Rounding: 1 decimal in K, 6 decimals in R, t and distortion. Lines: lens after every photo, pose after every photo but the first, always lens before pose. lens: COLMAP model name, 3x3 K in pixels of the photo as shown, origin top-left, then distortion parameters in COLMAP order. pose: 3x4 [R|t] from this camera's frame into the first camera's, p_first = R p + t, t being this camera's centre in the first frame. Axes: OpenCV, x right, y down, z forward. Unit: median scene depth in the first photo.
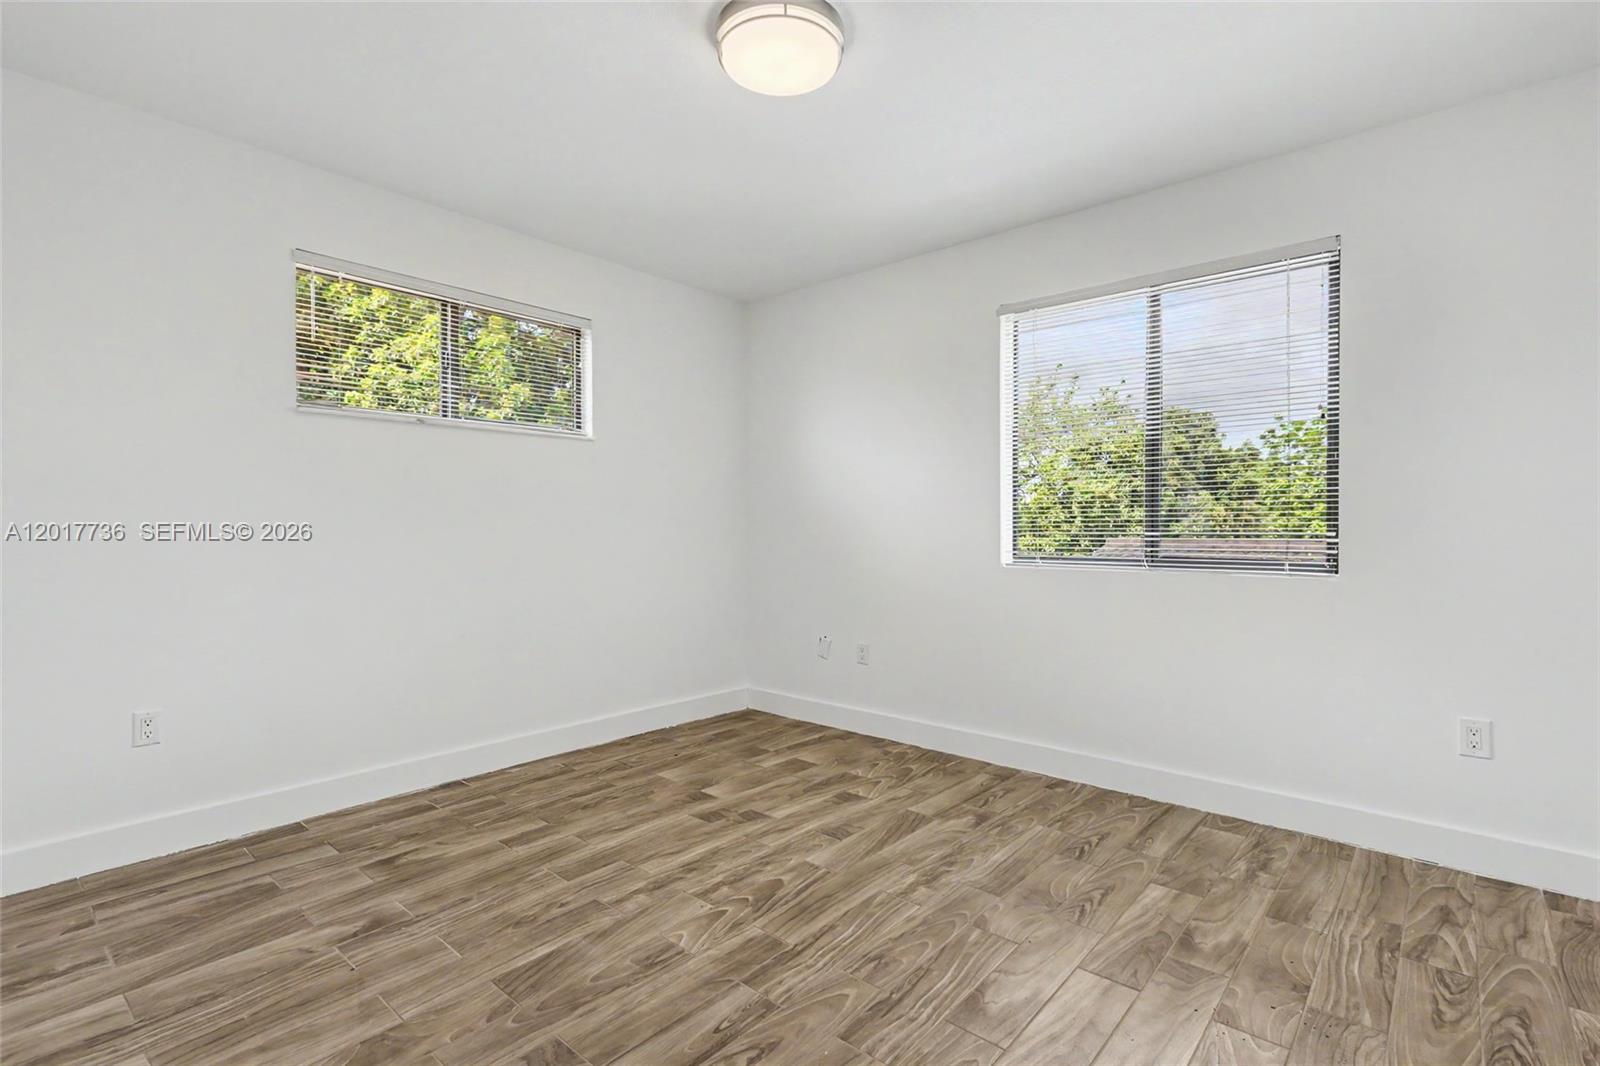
lens RADIAL K [[717.6, 0, 811.4], [0, 717.6, 540.9], [0, 0, 1]] dist [0.005896, -0.001270]
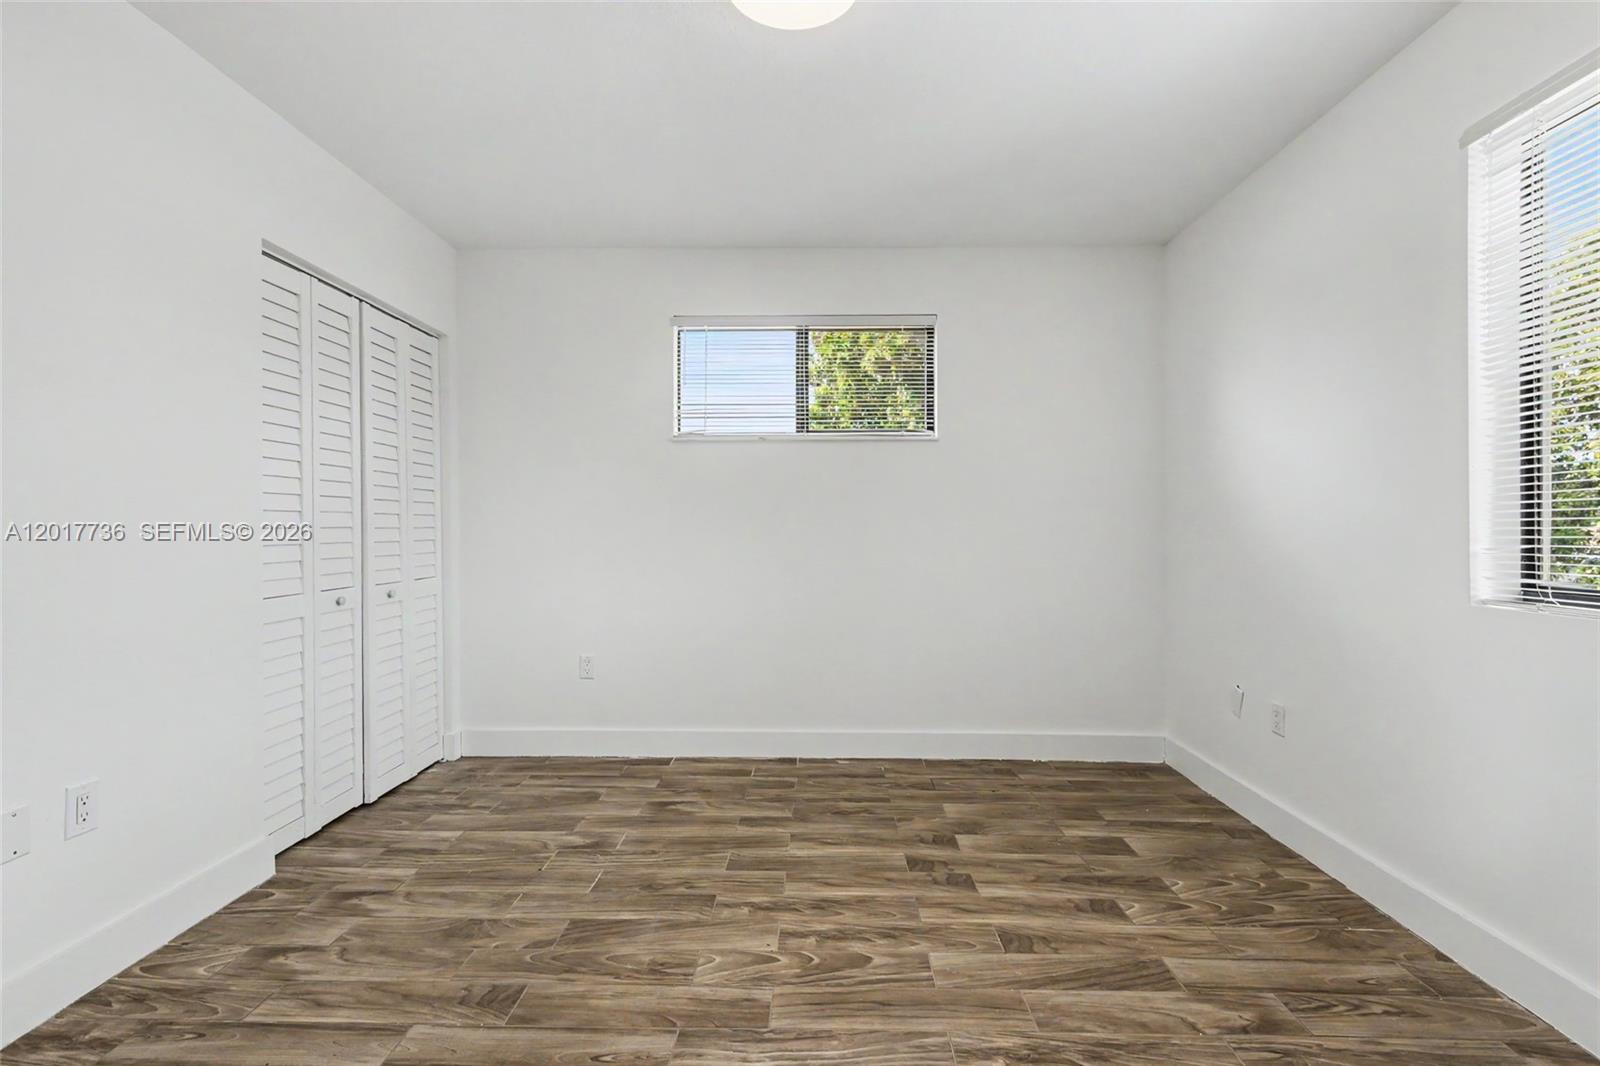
lens RADIAL K [[735.9, 0, 826.7], [0, 735.9, 529.6], [0, 0, 1]] dist [0.006363, -0.002667]
pose [[0.655893, 0.000127, -0.754854, 0.480780], [-0.015004, 0.999805, -0.012869, -0.006609], [0.754704, 0.019766, 0.655767, 0.343395]]
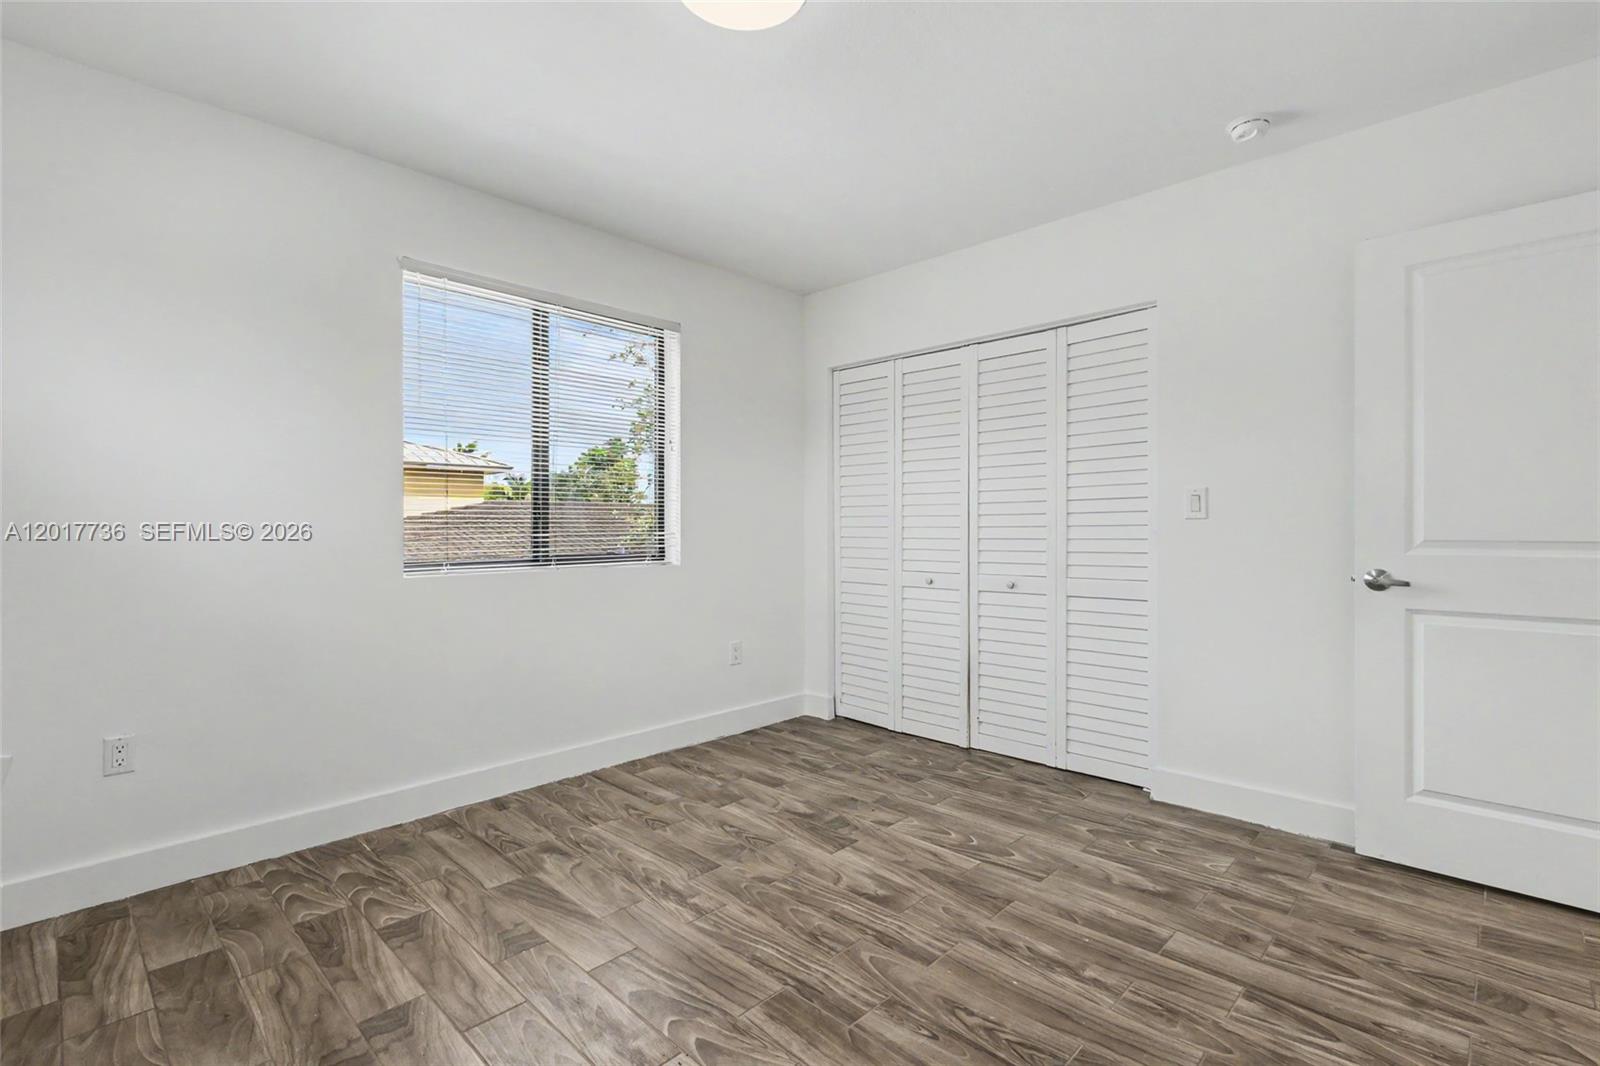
lens RADIAL K [[735.9, 0, 773.7], [0, 735.9, 521.4], [0, 0, 1]] dist [0.006363, -0.002667]
pose [[0.097773, 0.006060, 0.995190, -0.690795], [0.024132, 0.999673, -0.008458, -0.011585], [-0.994916, 0.024843, 0.097595, 0.657100]]
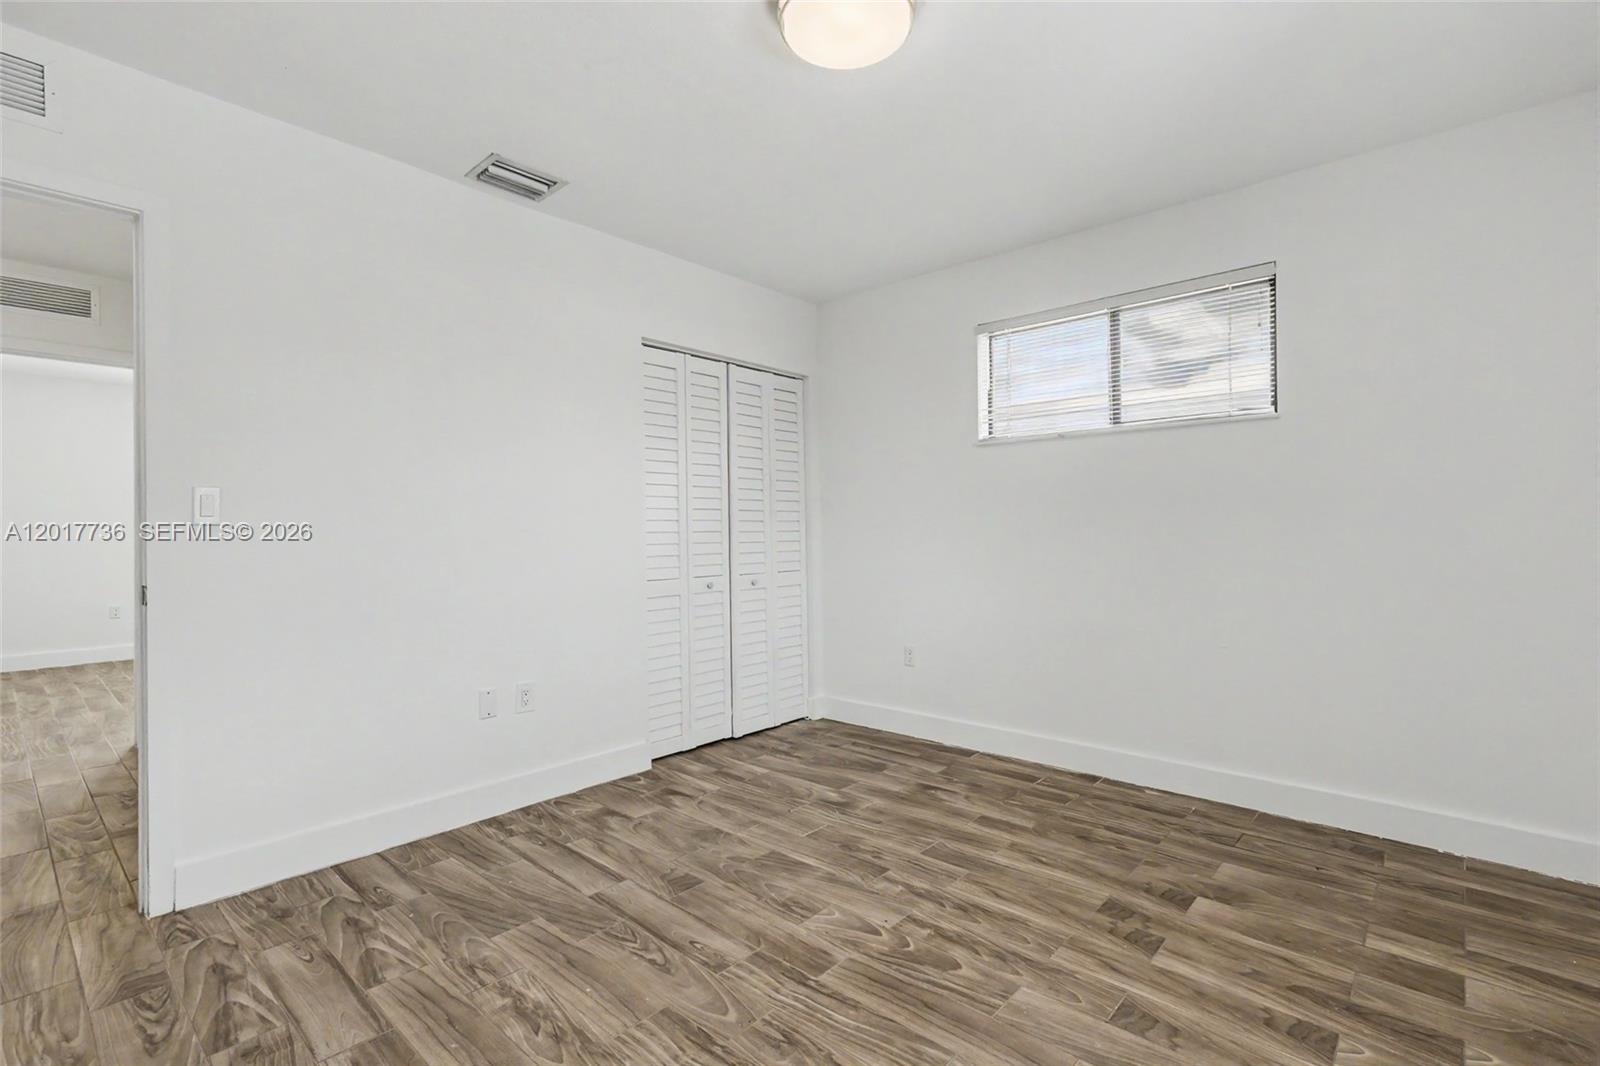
lens RADIAL K [[735.9, 0, 828.8], [0, 735.9, 532.2], [0, 0, 1]] dist [0.006363, -0.002667]
pose [[0.011940, -0.002032, -0.999927, 0.673037], [-0.012875, 0.999915, -0.002185, -0.011113], [0.999846, 0.012900, 0.011913, 0.719931]]
